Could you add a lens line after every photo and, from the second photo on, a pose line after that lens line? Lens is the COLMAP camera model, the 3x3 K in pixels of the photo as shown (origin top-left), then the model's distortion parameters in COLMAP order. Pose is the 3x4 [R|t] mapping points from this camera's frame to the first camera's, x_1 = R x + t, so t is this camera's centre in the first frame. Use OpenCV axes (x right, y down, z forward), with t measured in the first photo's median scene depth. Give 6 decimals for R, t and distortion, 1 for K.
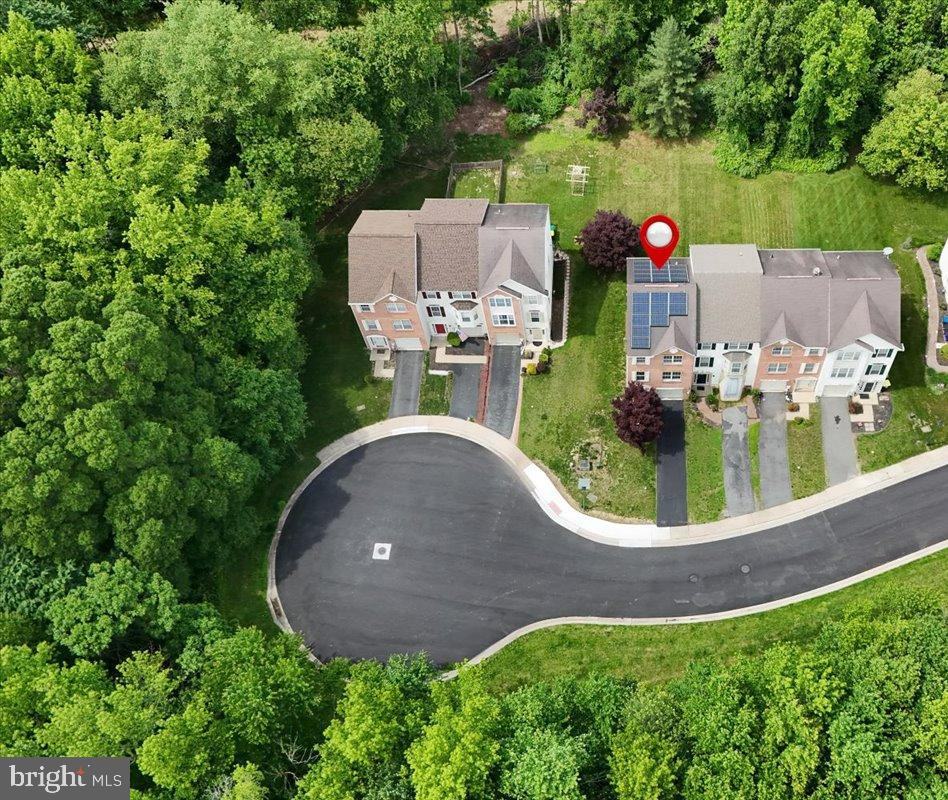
lens RADIAL K [[1042.6, 0, 587.9], [0, 1042.6, 398.6], [0, 0, 1]] dist [0.073498, -0.023710]
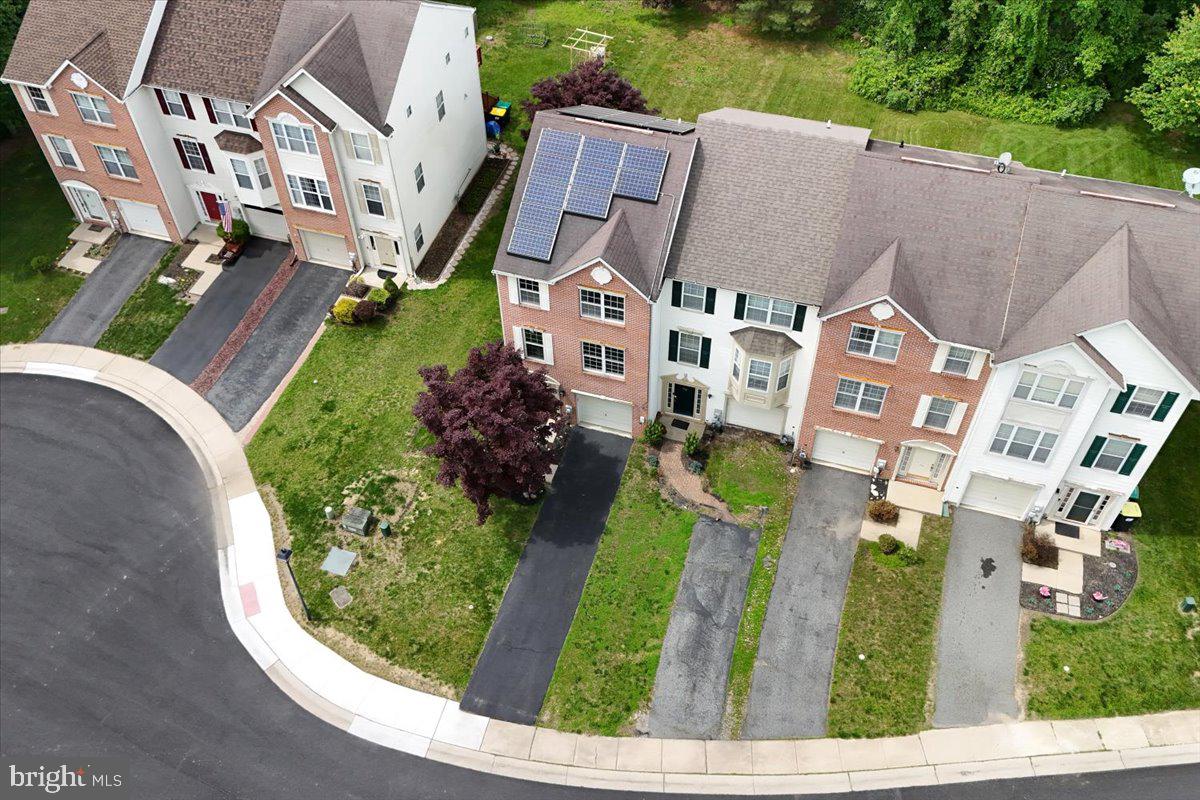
lens RADIAL K [[1049.3, 0, 600.0], [0, 1049.3, 400.0], [0, 0, 1]] dist [0.032097, -0.004373]
pose [[0.960719, 0.221270, -0.167507, 0.149413], [-0.249153, 0.953531, -0.169413, 0.063940], [0.122237, 0.204493, 0.971206, 0.577629]]
